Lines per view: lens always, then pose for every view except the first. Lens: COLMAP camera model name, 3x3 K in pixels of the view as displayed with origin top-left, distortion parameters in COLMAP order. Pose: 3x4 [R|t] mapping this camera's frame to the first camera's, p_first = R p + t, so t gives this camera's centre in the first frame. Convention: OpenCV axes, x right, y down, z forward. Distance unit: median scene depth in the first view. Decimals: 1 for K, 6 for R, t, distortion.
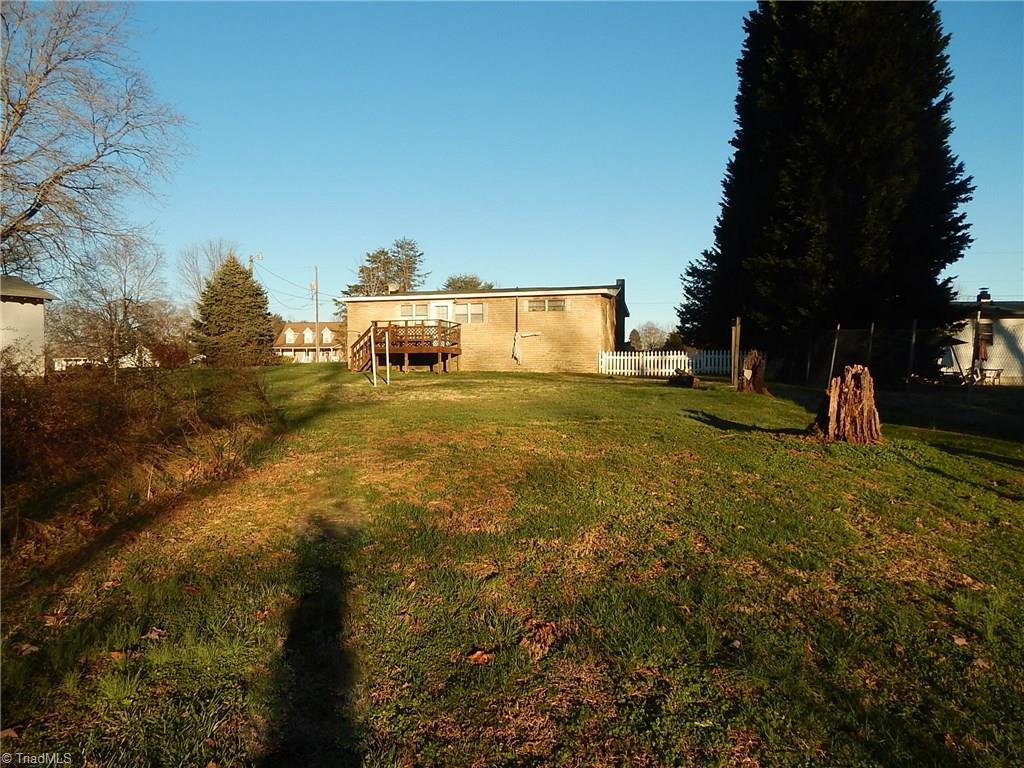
lens RADIAL K [[671.9, 0, 513.1], [0, 671.9, 382.6], [0, 0, 1]] dist [-0.007659, -0.003372]
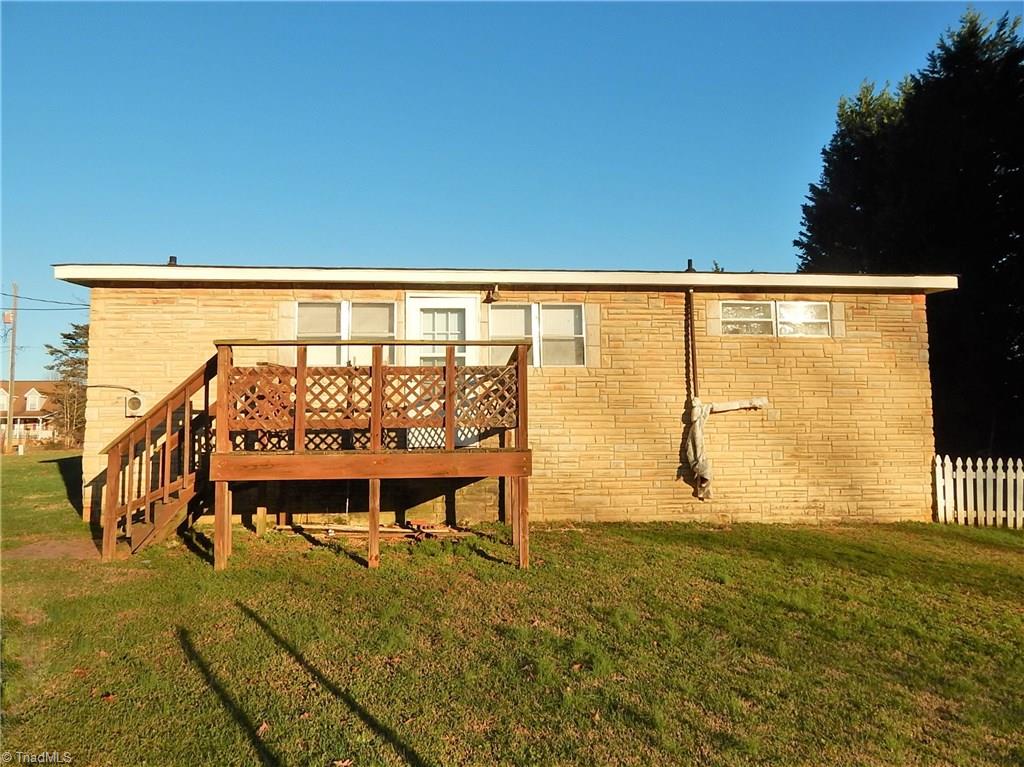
lens RADIAL K [[671.9, 0, 509.1], [0, 671.9, 384.4], [0, 0, 1]] dist [-0.007659, -0.003372]
pose [[0.941350, 0.022757, 0.336663, -0.181183], [0.011075, 0.995102, -0.098230, -0.049340], [-0.337250, 0.096197, 0.936487, 0.703780]]
